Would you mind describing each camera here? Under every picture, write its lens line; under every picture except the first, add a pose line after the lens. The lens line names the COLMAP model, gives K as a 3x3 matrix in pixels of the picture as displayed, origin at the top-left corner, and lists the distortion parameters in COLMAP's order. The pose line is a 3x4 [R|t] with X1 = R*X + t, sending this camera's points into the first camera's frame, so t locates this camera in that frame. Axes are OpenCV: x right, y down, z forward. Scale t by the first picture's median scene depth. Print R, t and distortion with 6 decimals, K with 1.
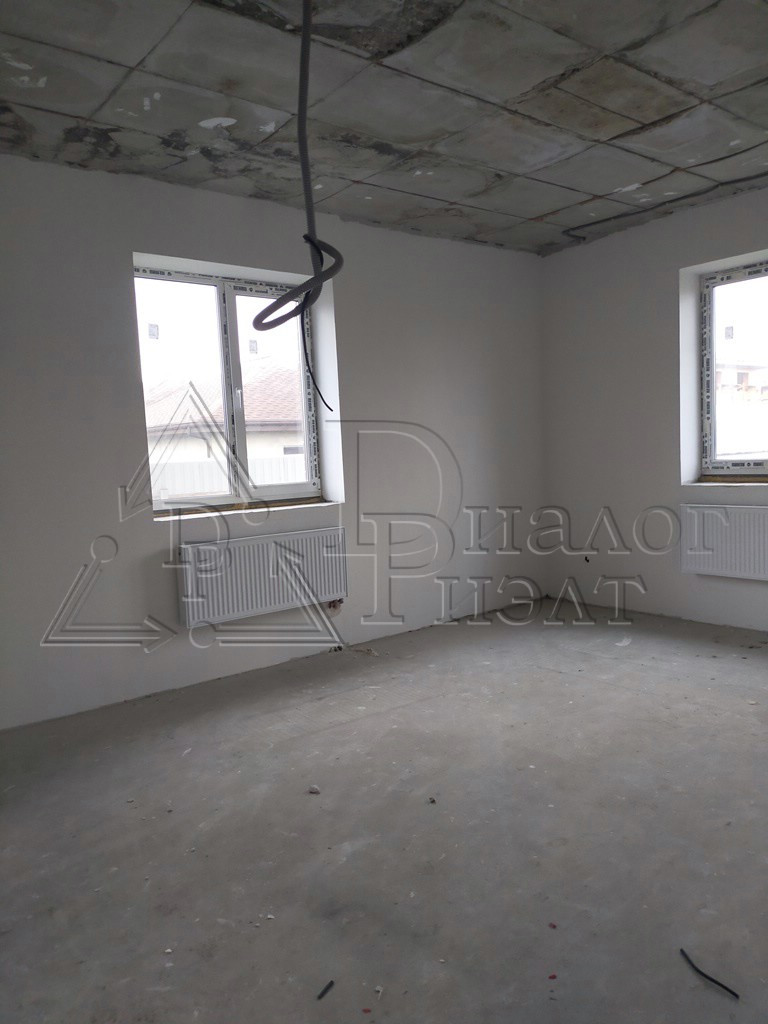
lens RADIAL K [[792.6, 0, 392.8], [0, 792.6, 511.4], [0, 0, 1]] dist [0.049901, -0.067542]
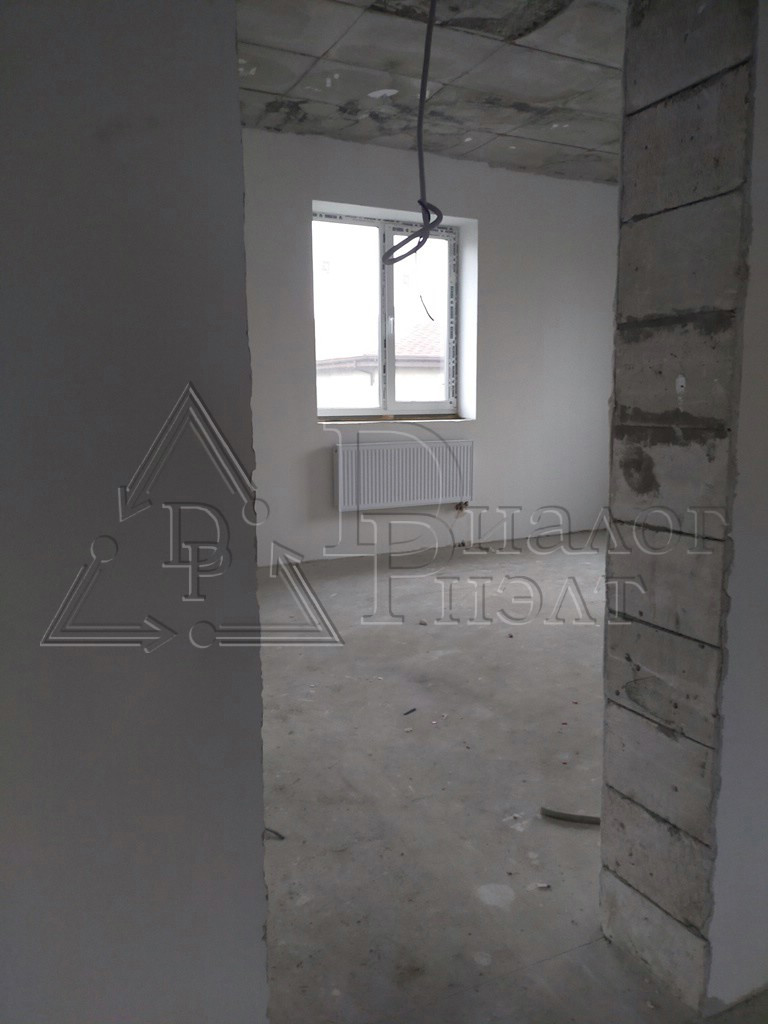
lens RADIAL K [[792.6, 0, 381.7], [0, 792.6, 520.1], [0, 0, 1]] dist [0.049901, -0.067542]
pose [[0.975703, 0.074867, -0.205912, 0.074119], [-0.057870, 0.994494, 0.087371, 0.055744], [0.211319, -0.073332, 0.974662, -0.227662]]
